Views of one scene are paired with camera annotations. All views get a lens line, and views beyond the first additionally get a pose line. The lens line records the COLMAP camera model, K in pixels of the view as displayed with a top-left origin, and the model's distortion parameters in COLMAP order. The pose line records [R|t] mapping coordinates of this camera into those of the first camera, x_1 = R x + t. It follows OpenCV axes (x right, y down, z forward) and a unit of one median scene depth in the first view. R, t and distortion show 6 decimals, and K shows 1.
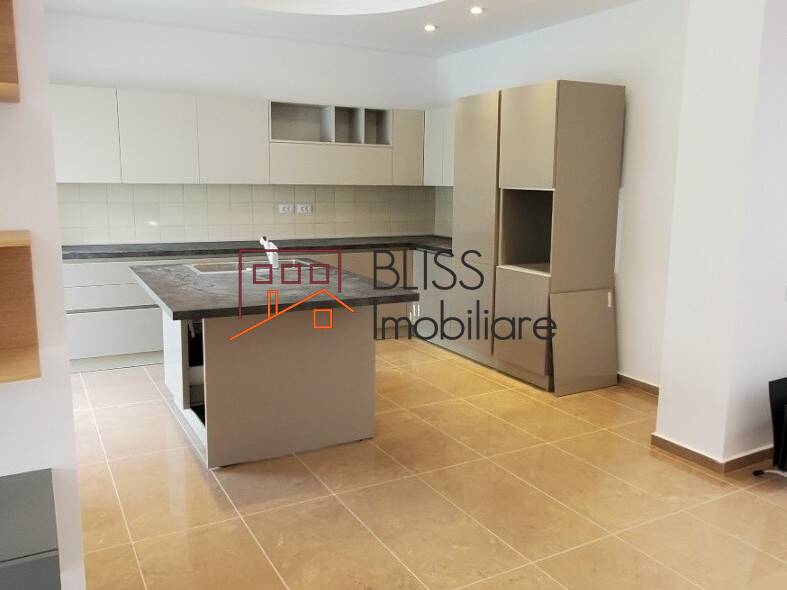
lens RADIAL K [[660.3, 0, 393.5], [0, 660.3, 295.0], [0, 0, 1]] dist [-0.001749, 0.000965]
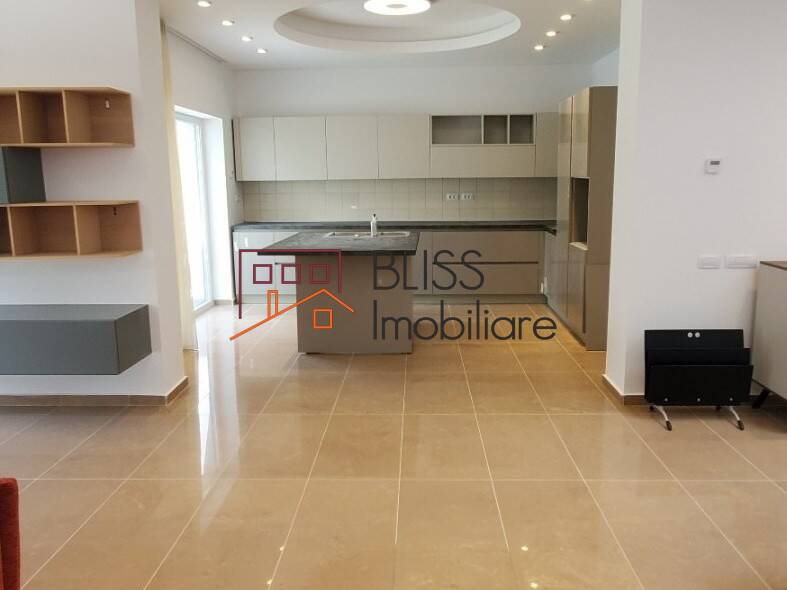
lens RADIAL K [[660.3, 0, 393.5], [0, 660.3, 295.0], [0, 0, 1]] dist [-0.001749, 0.000965]
pose [[0.858065, 0.070864, -0.508629, 0.446056], [-0.065553, 0.997445, 0.028379, 0.033786], [0.509340, 0.008990, 0.860518, -0.178764]]
